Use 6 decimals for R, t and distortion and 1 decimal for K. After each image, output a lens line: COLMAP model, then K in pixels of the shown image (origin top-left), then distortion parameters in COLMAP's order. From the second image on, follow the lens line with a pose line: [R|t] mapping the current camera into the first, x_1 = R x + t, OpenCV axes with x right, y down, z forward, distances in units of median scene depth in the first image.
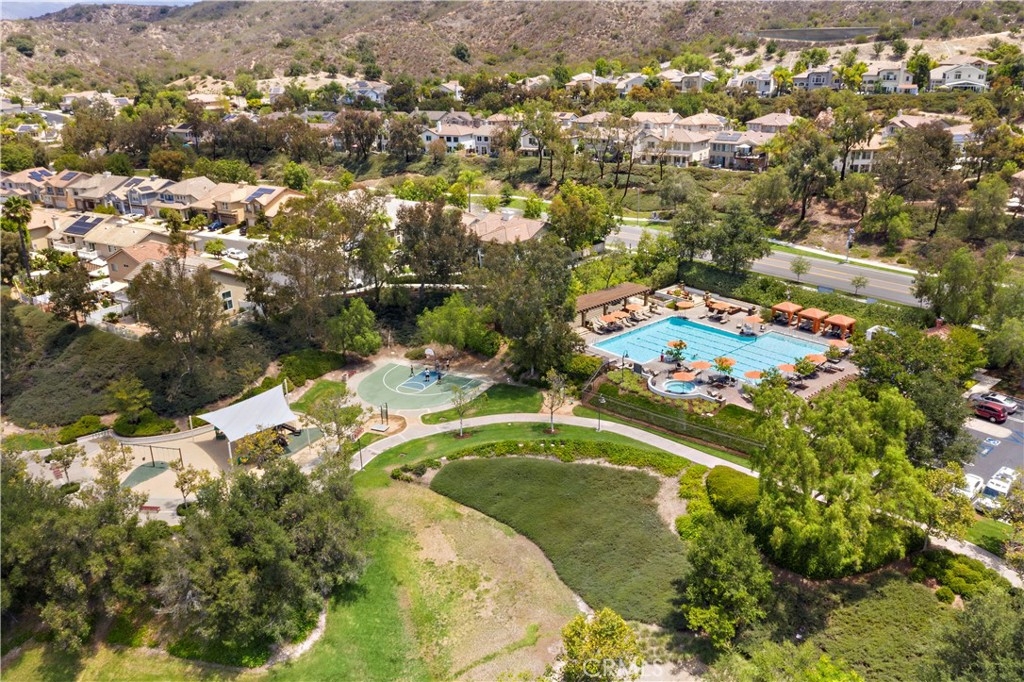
lens RADIAL K [[808.7, 0, 512.0], [0, 808.7, 341.0], [0, 0, 1]] dist [-0.023755, -0.001724]
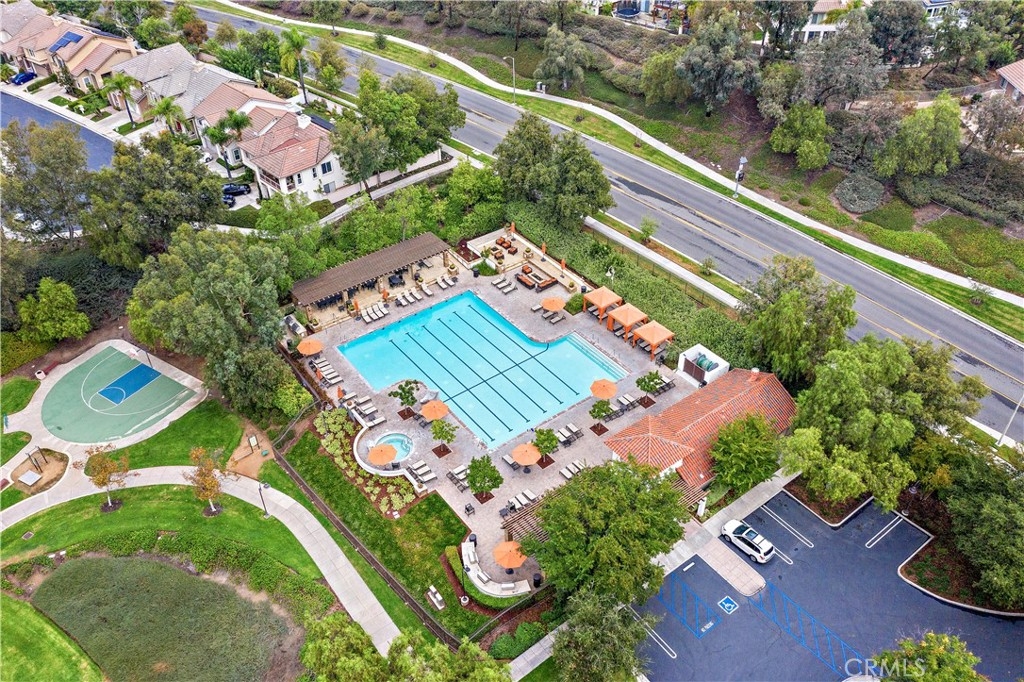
lens RADIAL K [[807.2, 0, 509.2], [0, 807.2, 338.2], [0, 0, 1]] dist [-0.016827, 0.008417]
pose [[0.996796, 0.052823, -0.060068, 0.262623], [-0.031268, 0.948498, 0.315235, -0.216385], [0.073626, -0.312347, 0.947111, 0.209904]]
